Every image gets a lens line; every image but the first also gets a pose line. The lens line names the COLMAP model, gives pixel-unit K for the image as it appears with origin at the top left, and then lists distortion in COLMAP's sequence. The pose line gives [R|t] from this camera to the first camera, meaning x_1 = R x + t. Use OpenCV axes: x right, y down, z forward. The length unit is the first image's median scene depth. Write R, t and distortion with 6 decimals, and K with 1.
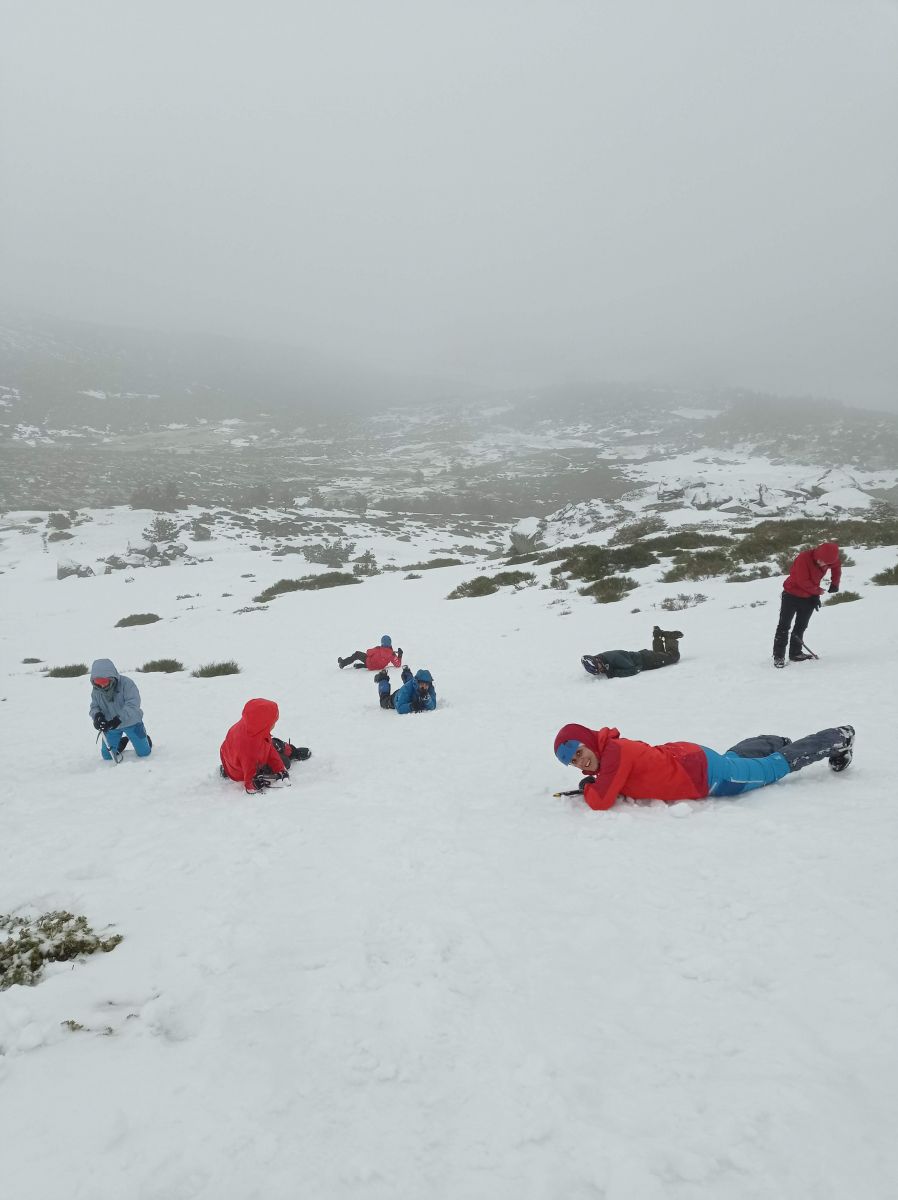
lens RADIAL K [[891.1, 0, 440.5], [0, 891.1, 594.8], [0, 0, 1]] dist [0.062760, -0.060344]
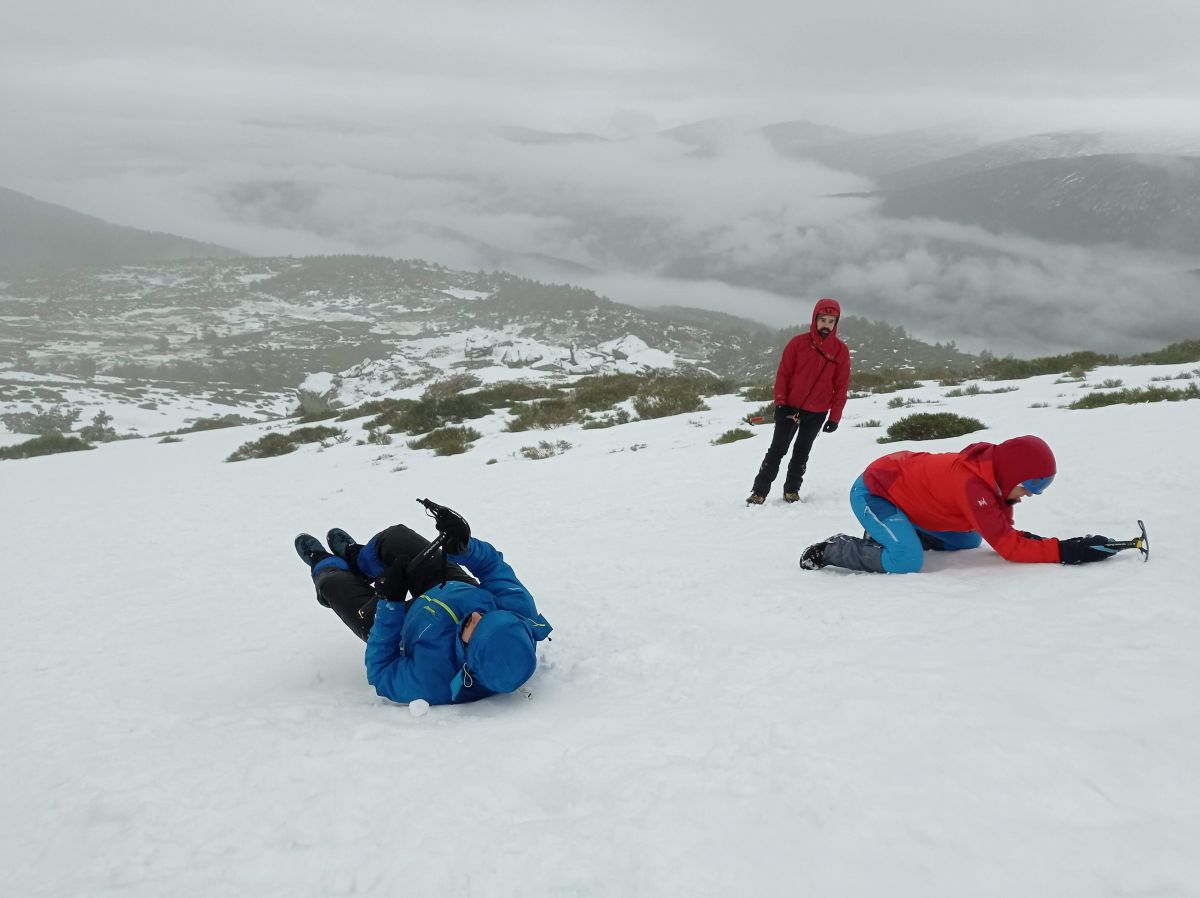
lens RADIAL K [[891.1, 0, 601.0], [0, 891.1, 429.7], [0, 0, 1]] dist [0.062760, -0.060344]
pose [[0.908753, -0.003069, 0.417323, -0.007335], [0.023881, 0.998717, -0.044658, 0.006275], [-0.416650, 0.050549, 0.907660, 0.049076]]
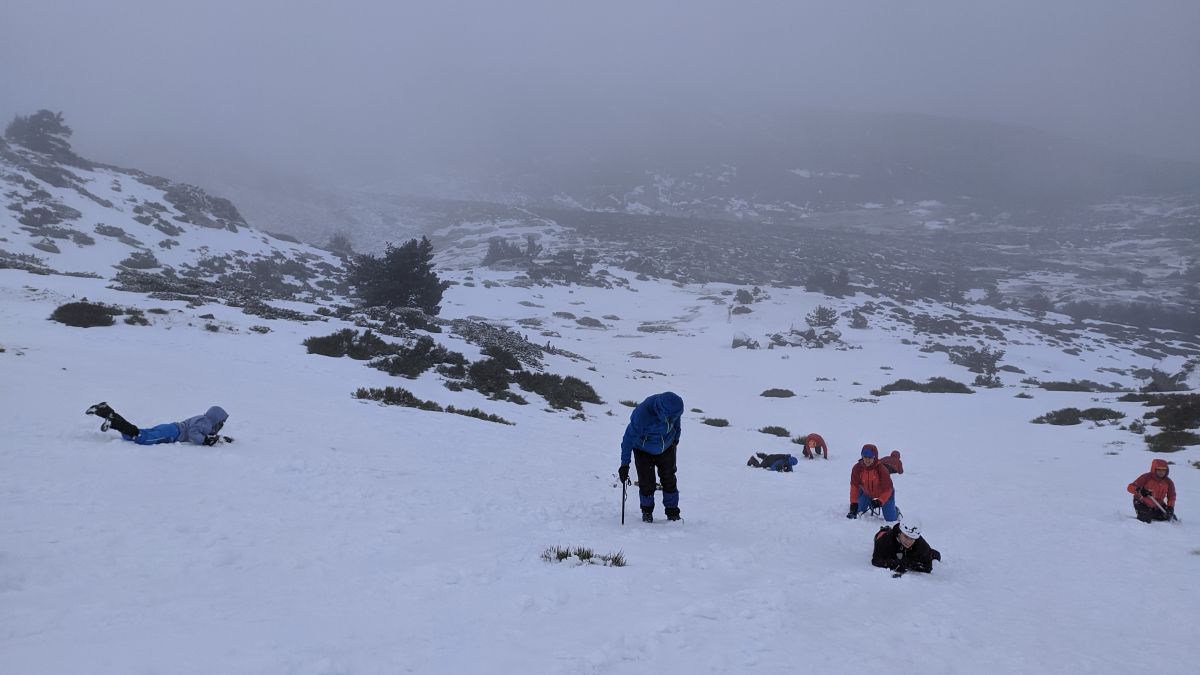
lens RADIAL K [[887.8, 0, 584.0], [0, 887.8, 334.0], [0, 0, 1]] dist [0.064249, -0.053596]
pose [[0.827001, 0.130287, -0.546895, 0.047966], [-0.150258, 0.988612, 0.008302, -0.009844], [0.541749, 0.075309, 0.837160, -0.089961]]
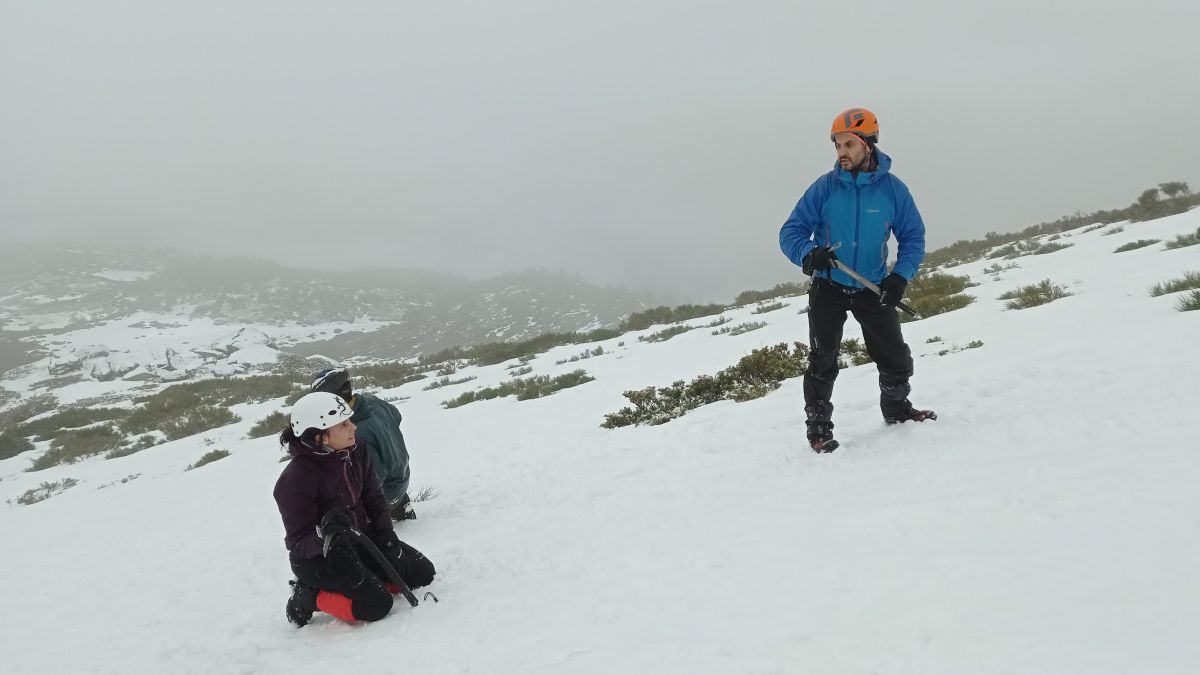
lens RADIAL K [[893.0, 0, 615.9], [0, 893.0, 365.4], [0, 0, 1]] dist [0.031345, -0.018339]
pose [[0.721432, -0.101069, 0.685070, 0.018195], [0.165966, 0.985695, -0.029354, 0.001196], [-0.672303, 0.134875, 0.727886, -0.008109]]
